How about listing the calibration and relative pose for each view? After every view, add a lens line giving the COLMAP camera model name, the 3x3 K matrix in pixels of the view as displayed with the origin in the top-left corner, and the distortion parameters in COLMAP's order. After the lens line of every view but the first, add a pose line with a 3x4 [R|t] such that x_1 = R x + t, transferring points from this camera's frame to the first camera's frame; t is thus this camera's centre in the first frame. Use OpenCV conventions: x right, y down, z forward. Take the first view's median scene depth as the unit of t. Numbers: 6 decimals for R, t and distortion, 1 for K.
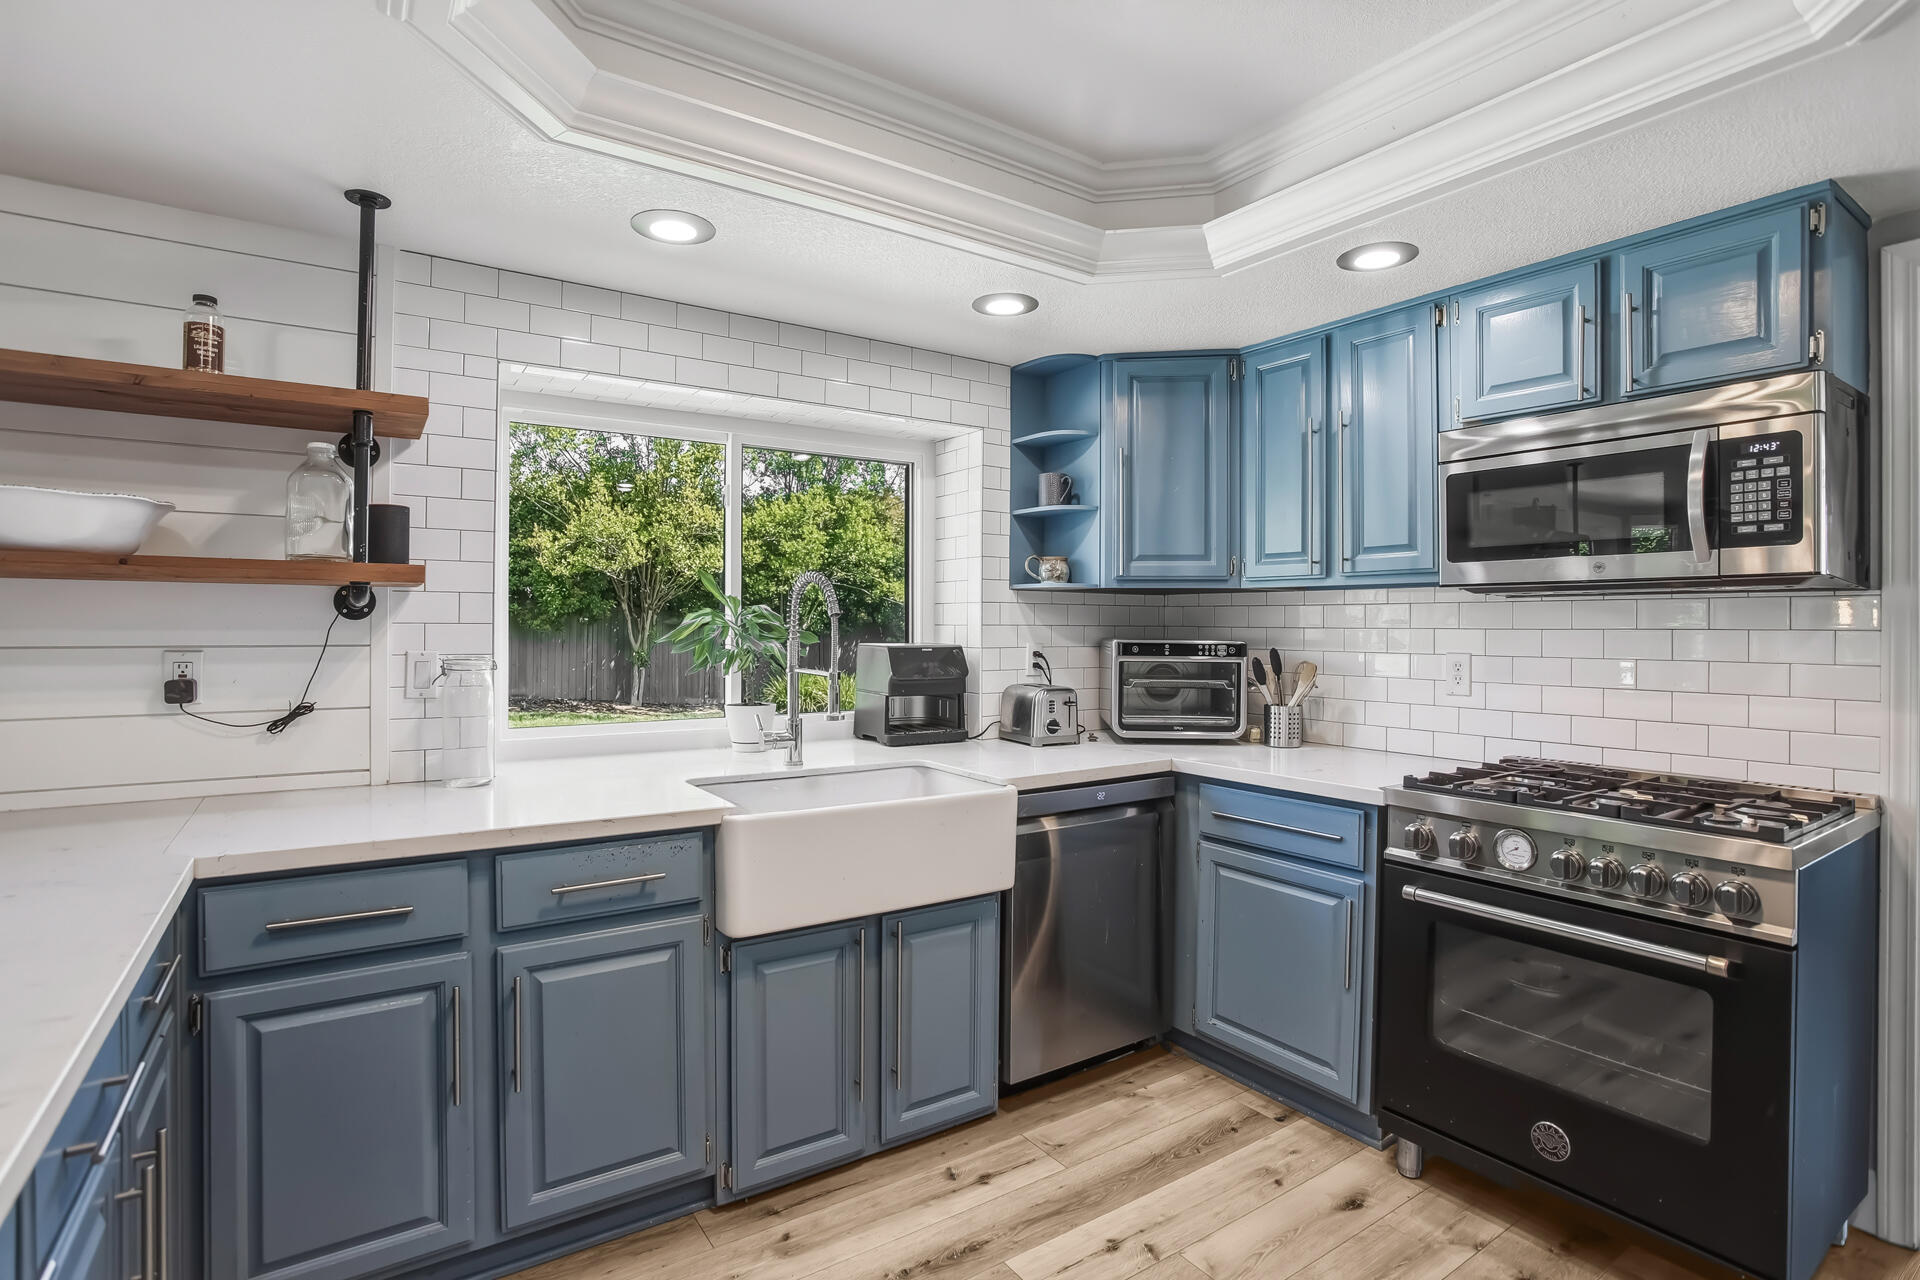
lens RADIAL K [[936.9, 0, 967.5], [0, 936.9, 623.4], [0, 0, 1]] dist [-0.031736, 0.004768]
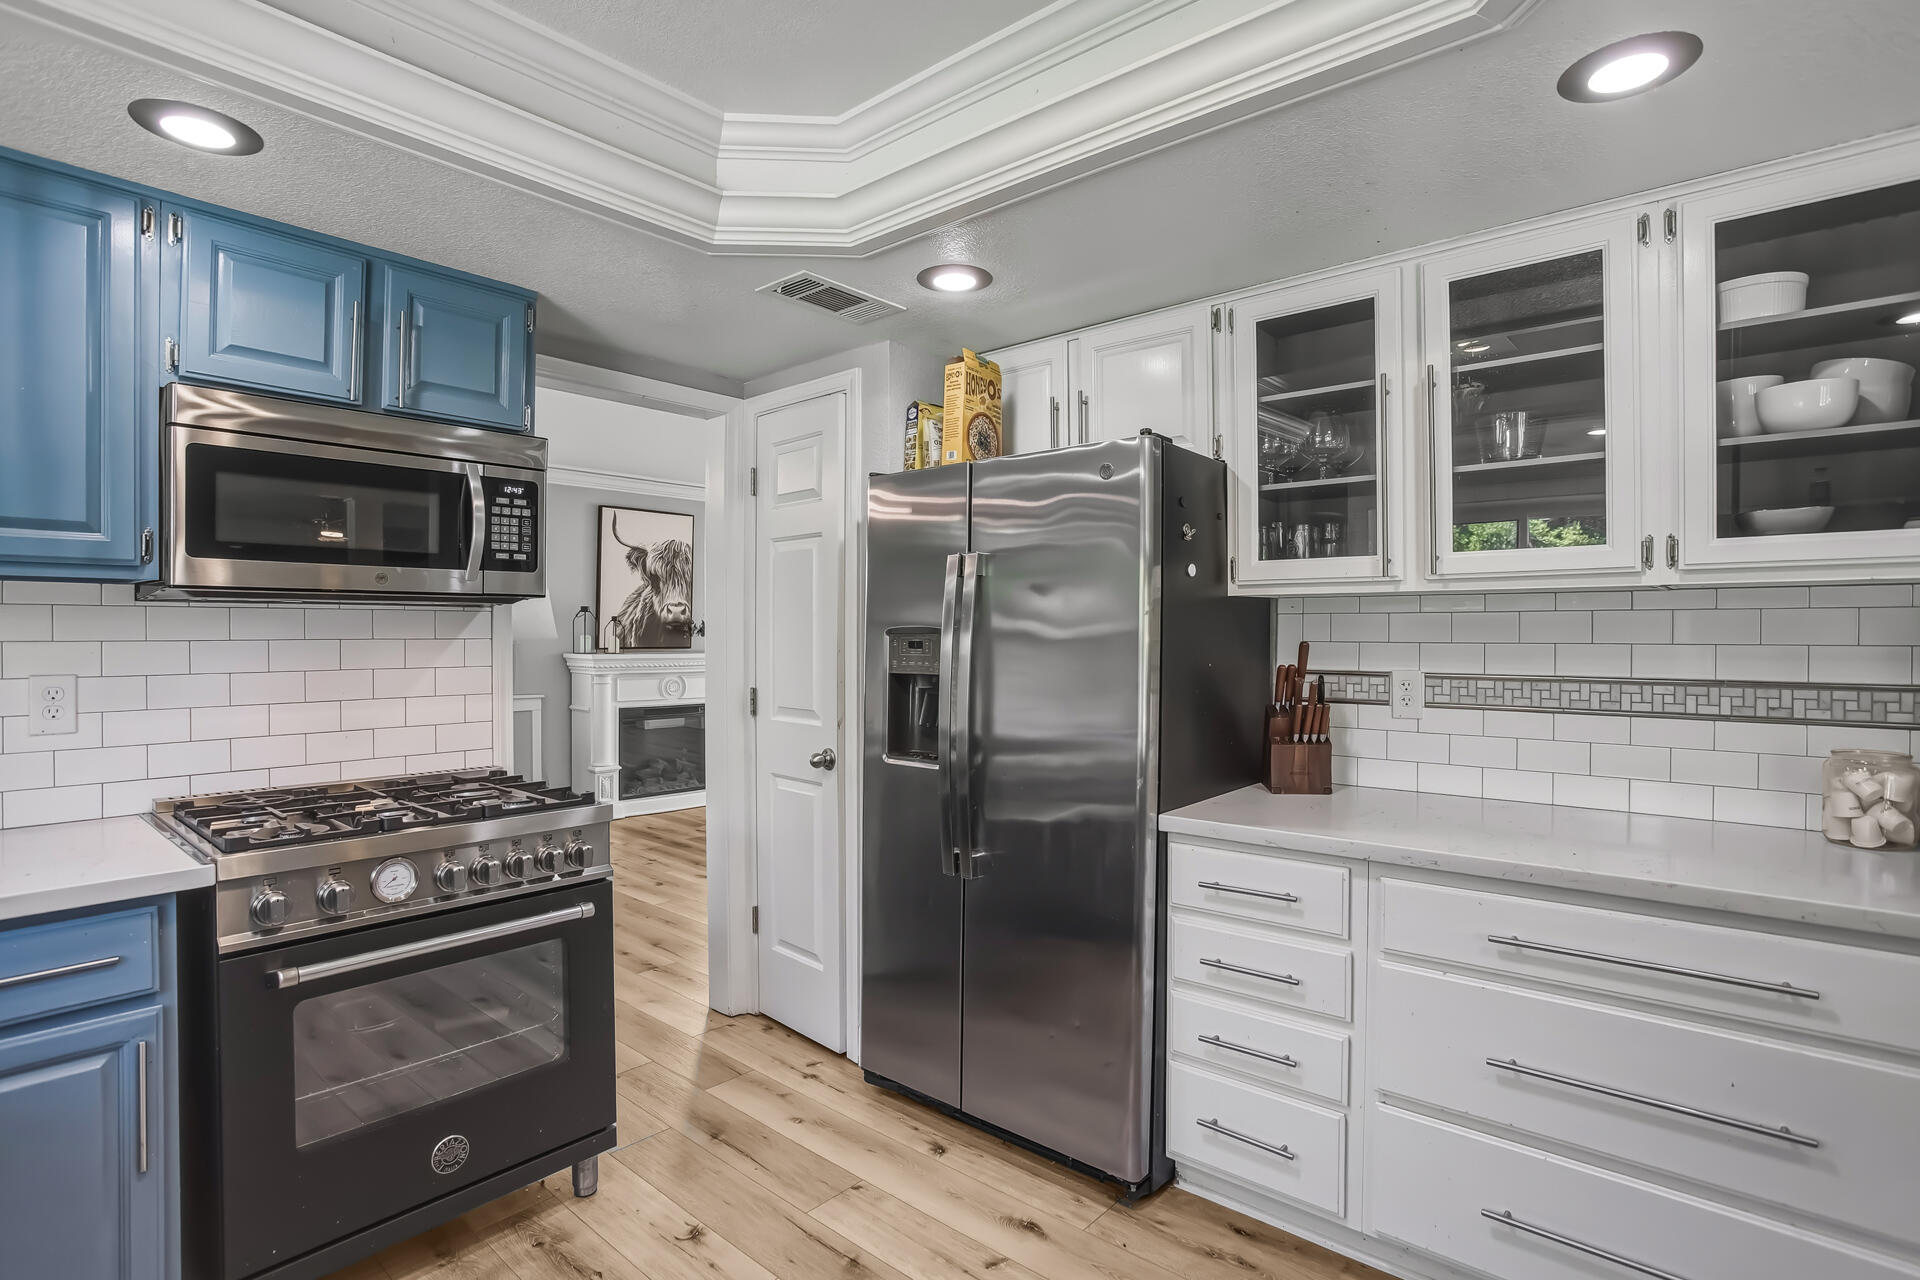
lens RADIAL K [[936.9, 0, 959.9], [0, 936.9, 637.4], [0, 0, 1]] dist [-0.031736, 0.004768]
pose [[-0.247408, -0.015695, 0.968784, -0.460145], [-0.007210, 0.999871, 0.014357, -0.017673], [-0.968884, -0.003432, -0.247490, 0.700325]]
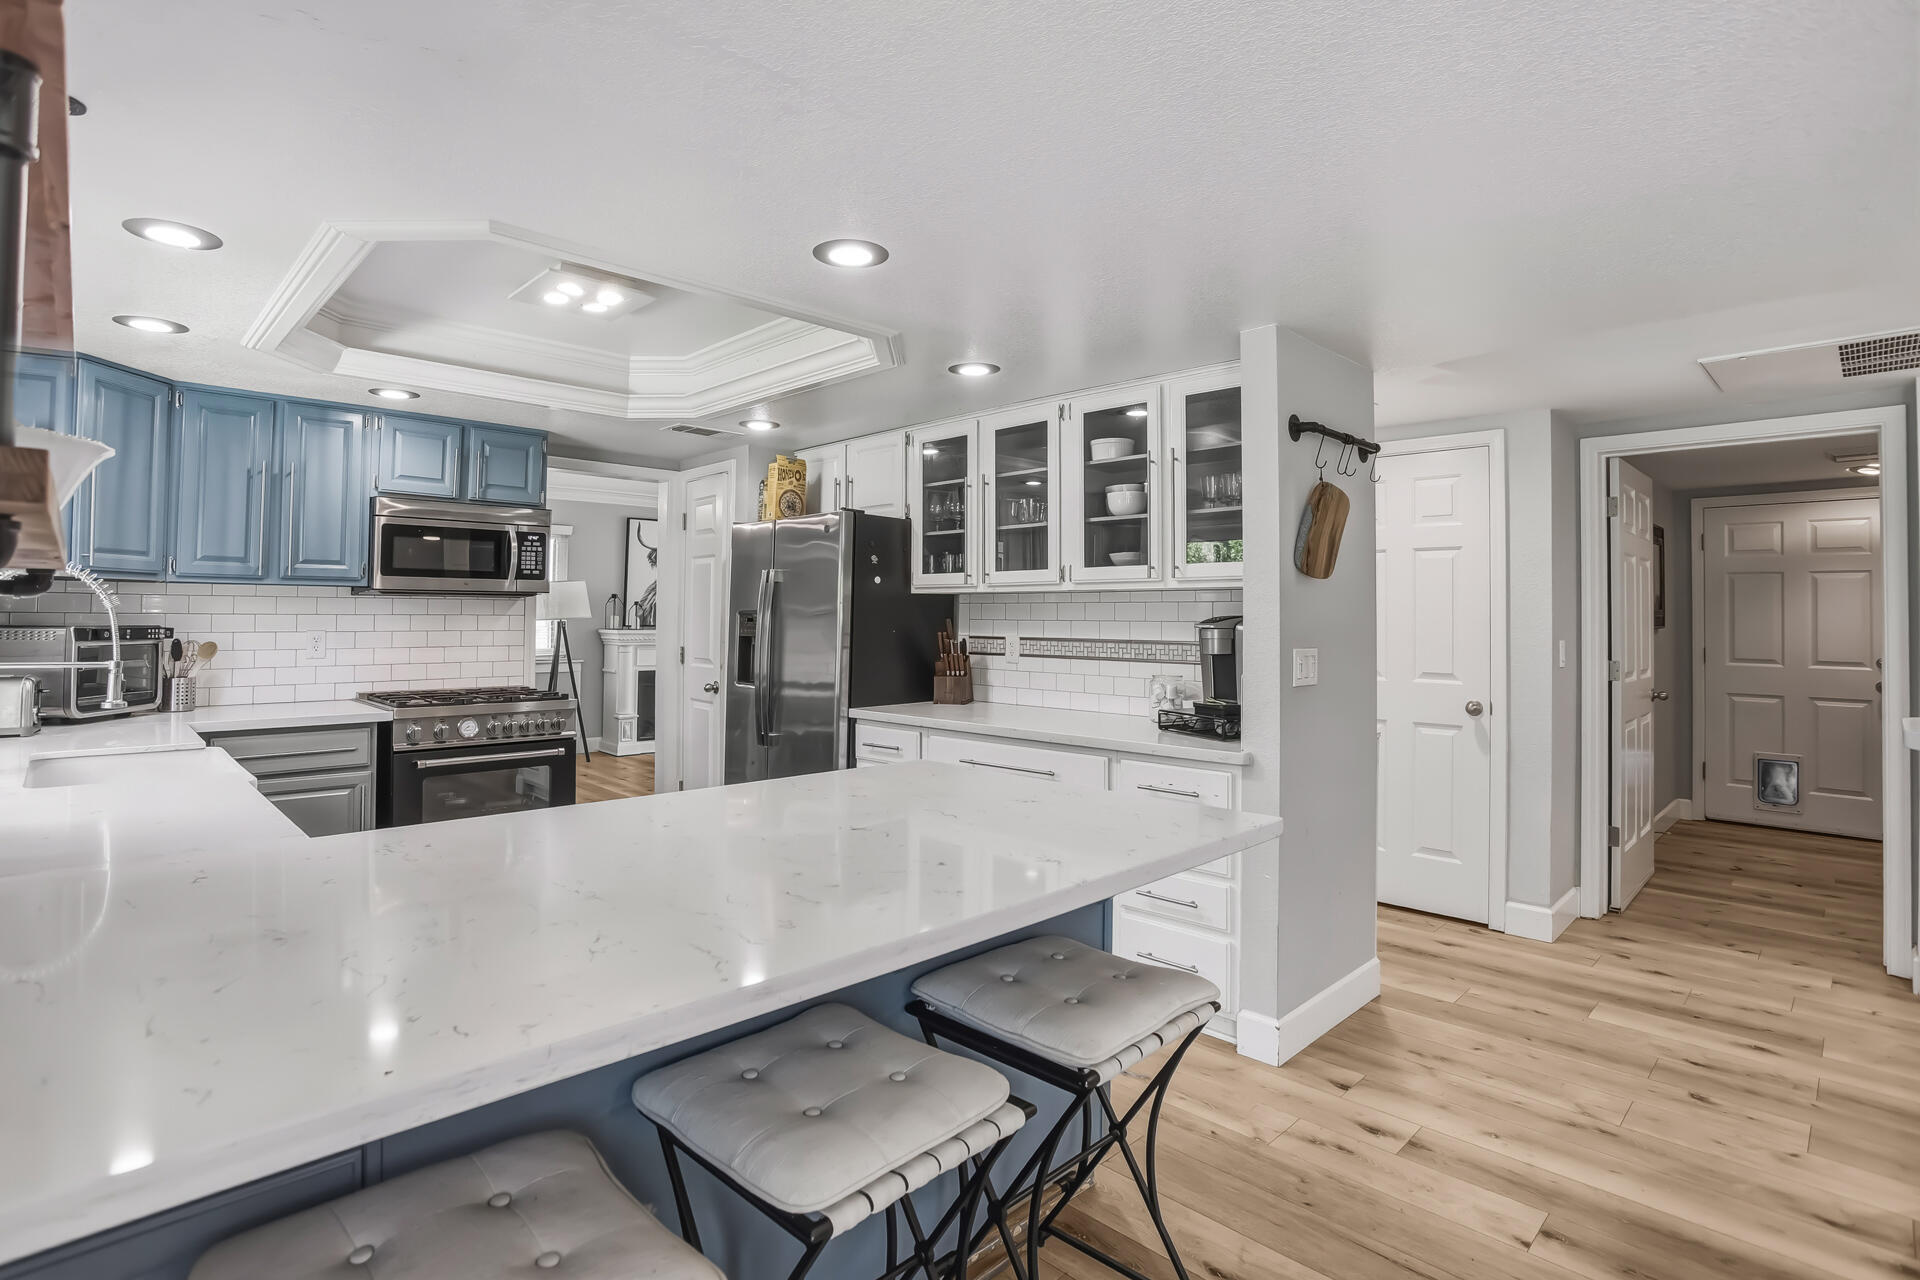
lens RADIAL K [[936.9, 0, 937.8], [0, 936.9, 590.6], [0, 0, 1]] dist [-0.031736, 0.004768]
pose [[-0.156405, 0.016333, 0.987558, -1.581016], [-0.011666, 0.999763, -0.018383, -0.024202], [-0.987624, -0.014396, -0.156178, 0.332080]]
